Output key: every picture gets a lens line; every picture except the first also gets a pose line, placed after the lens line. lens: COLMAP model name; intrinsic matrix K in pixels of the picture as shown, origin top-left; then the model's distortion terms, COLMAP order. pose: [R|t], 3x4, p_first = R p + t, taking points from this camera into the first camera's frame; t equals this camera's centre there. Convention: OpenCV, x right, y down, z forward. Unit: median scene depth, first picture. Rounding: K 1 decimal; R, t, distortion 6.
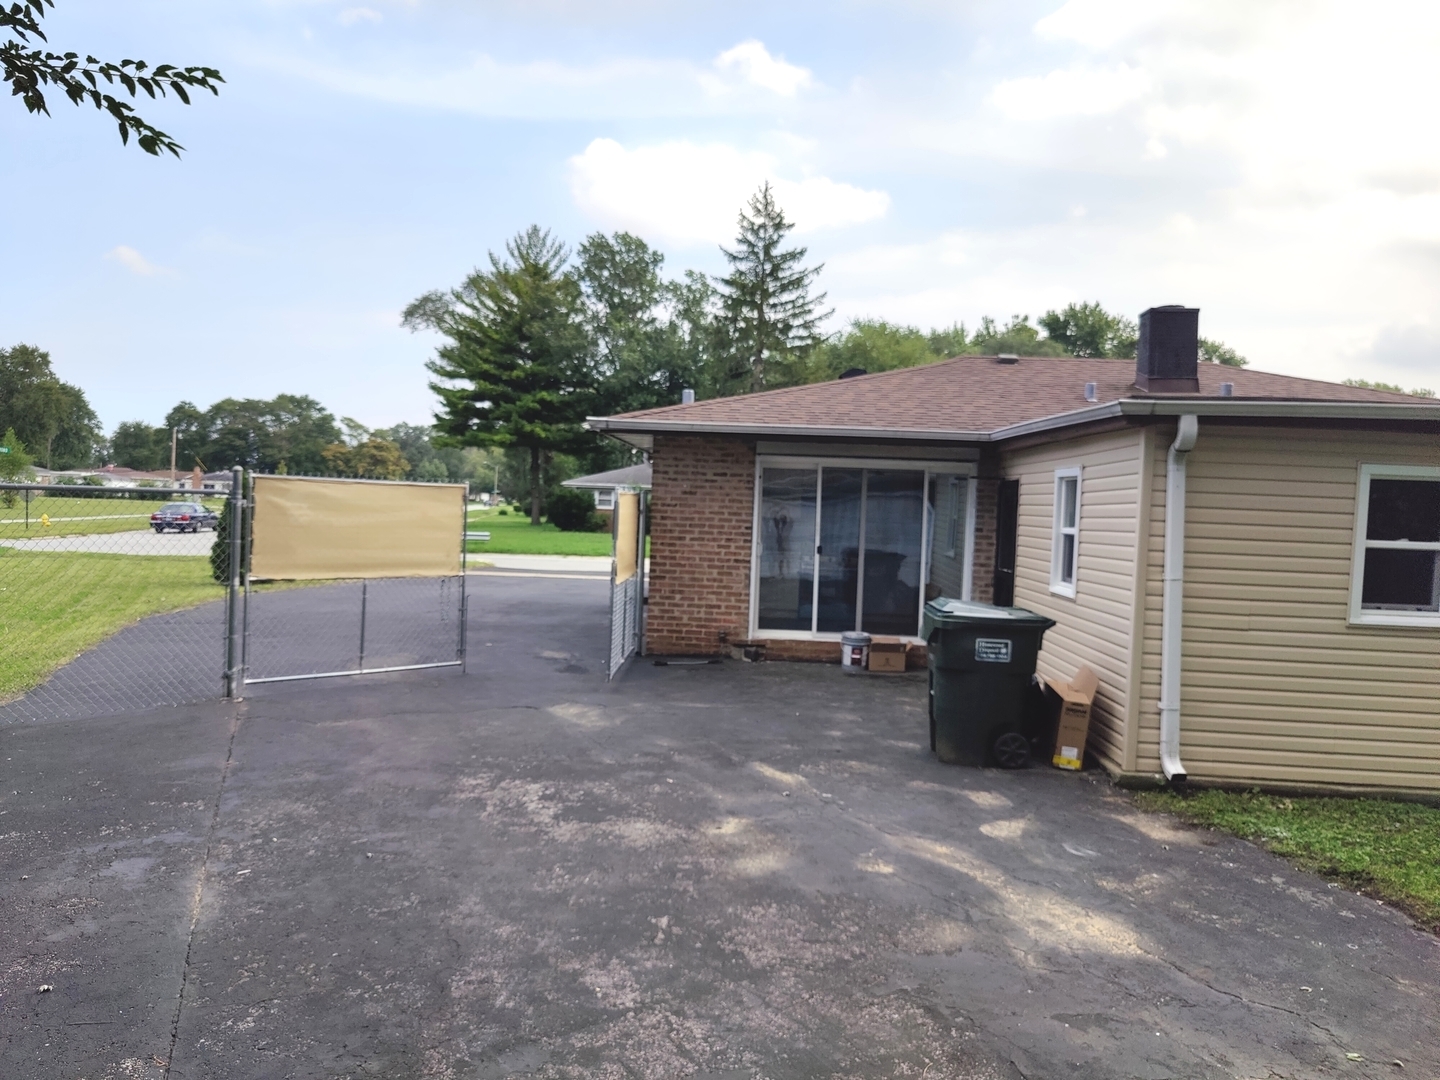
lens RADIAL K [[1000.5, 0, 711.3], [0, 1000.5, 540.8], [0, 0, 1]] dist [0.016708, -0.021266]
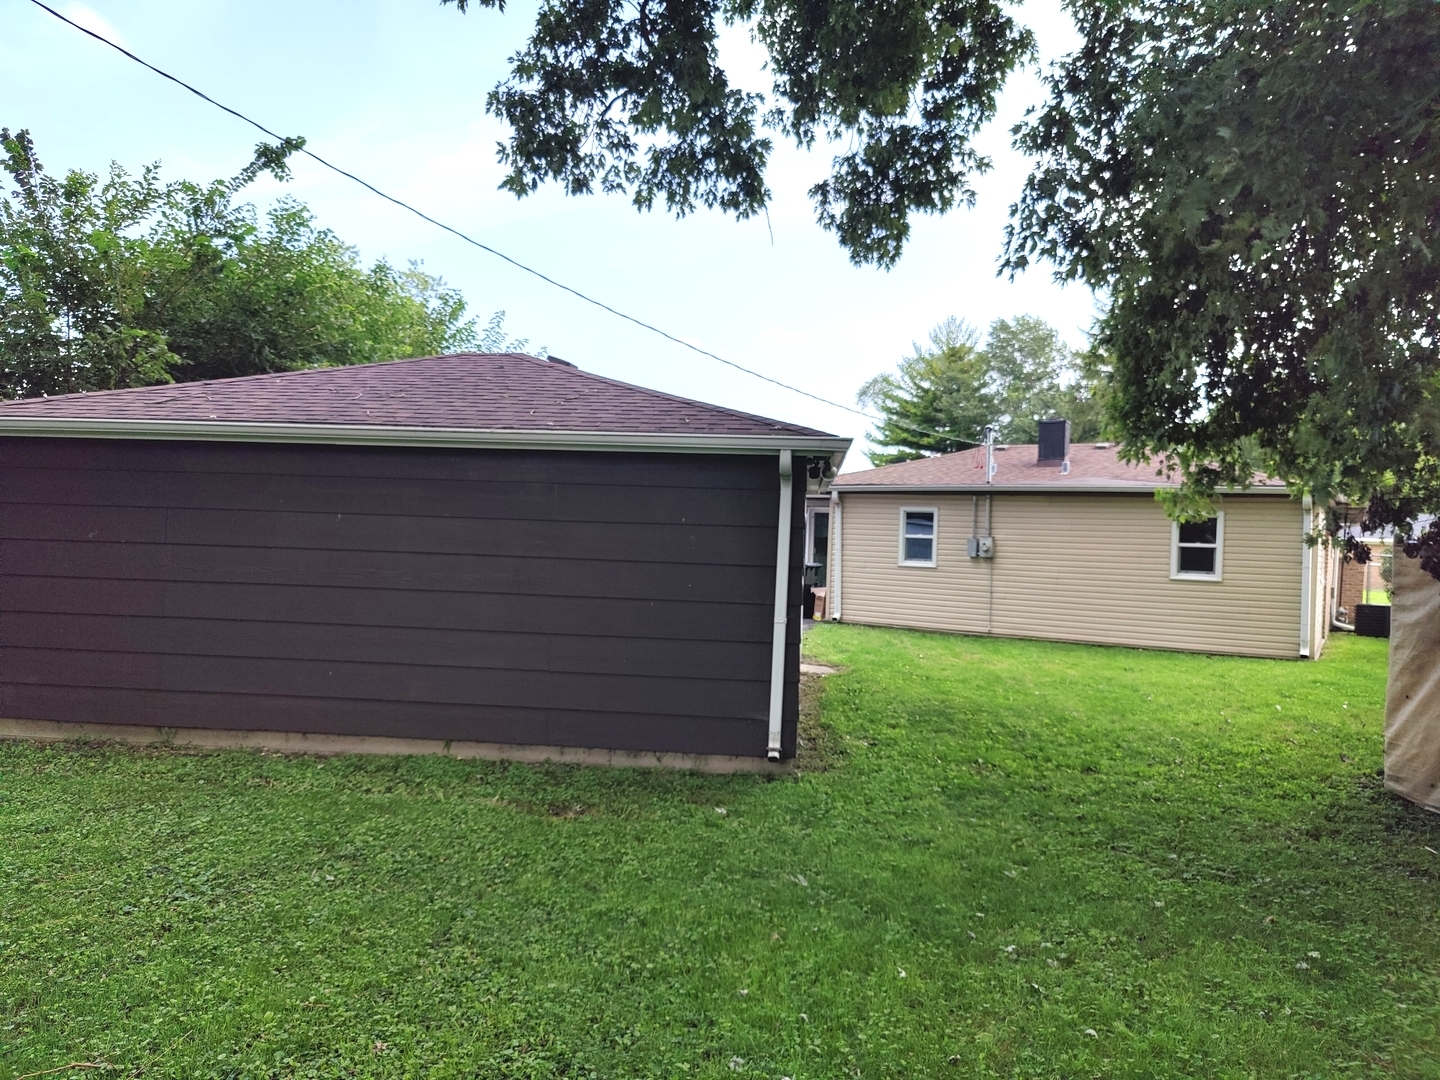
lens RADIAL K [[1000.5, 0, 713.4], [0, 1000.5, 548.0], [0, 0, 1]] dist [0.016708, -0.021266]
pose [[0.870491, -0.002101, -0.492180, 1.498971], [-0.019655, 0.999045, -0.039026, 0.147587], [0.491792, 0.043645, 0.869618, -1.569415]]
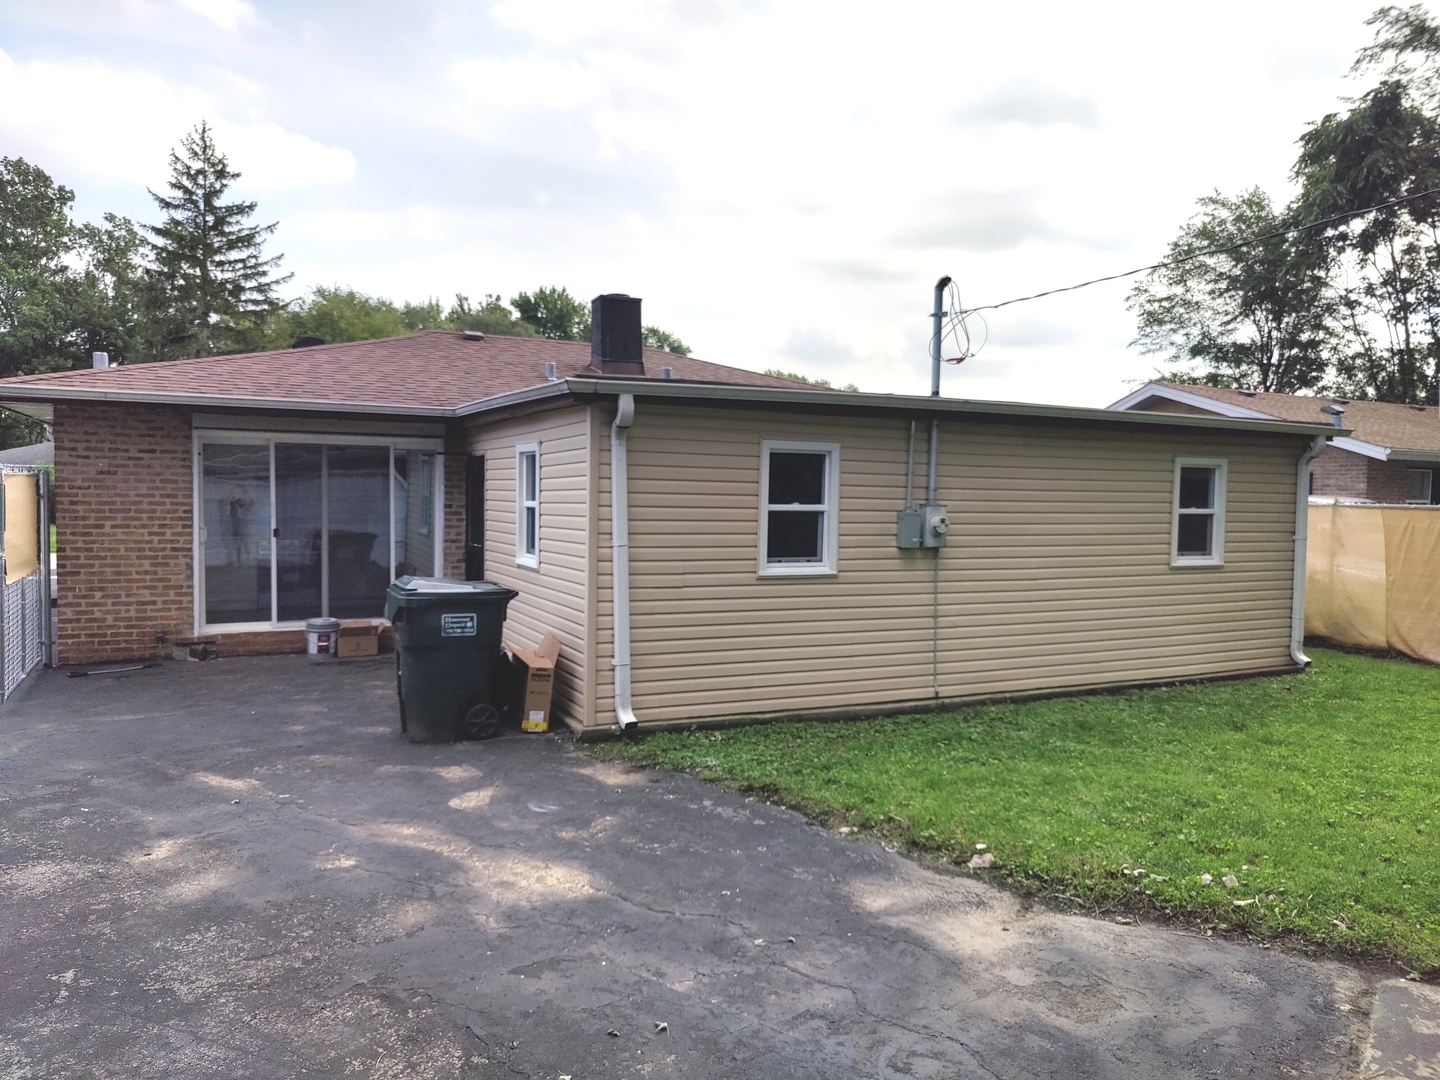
lens RADIAL K [[1000.5, 0, 707.5], [0, 1000.5, 543.0], [0, 0, 1]] dist [0.016708, -0.021266]
pose [[0.878722, -0.047087, 0.475005, 0.027365], [0.035571, 0.998815, 0.033209, 0.002834], [-0.476006, -0.012285, 0.879356, -0.000448]]
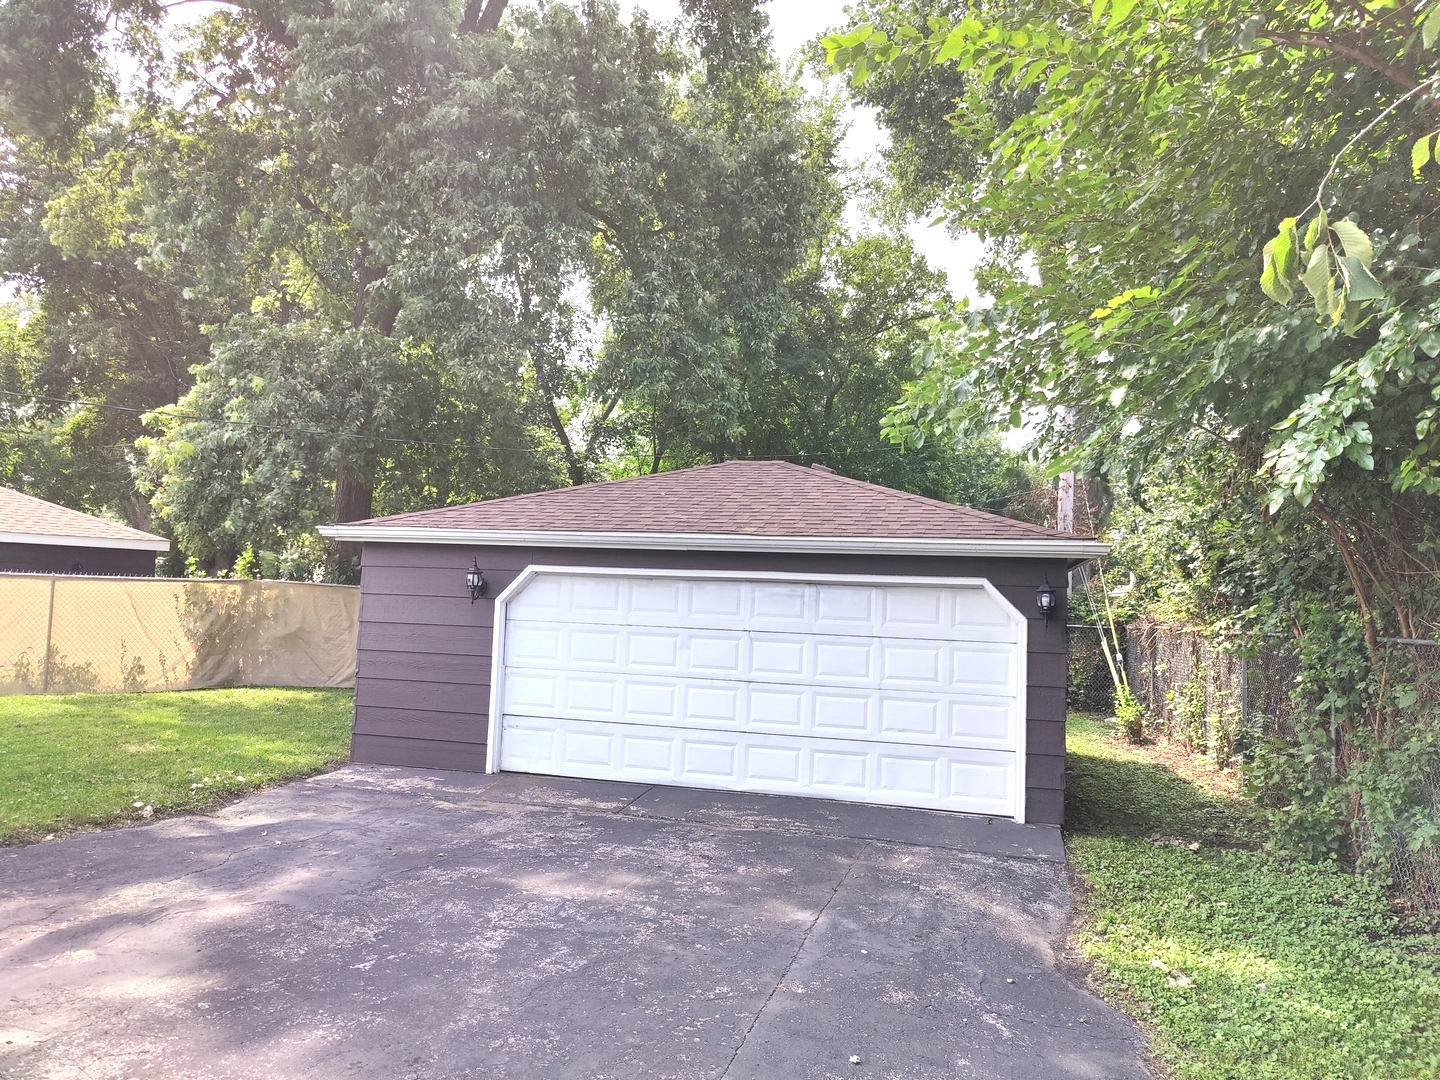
lens RADIAL K [[1000.5, 0, 720.4], [0, 1000.5, 538.6], [0, 0, 1]] dist [0.016708, -0.021266]
pose [[-0.782247, -0.024513, 0.622486, -0.649417], [-0.043206, 0.998954, -0.014956, -0.047716], [-0.621469, -0.038594, -0.782488, 1.051928]]
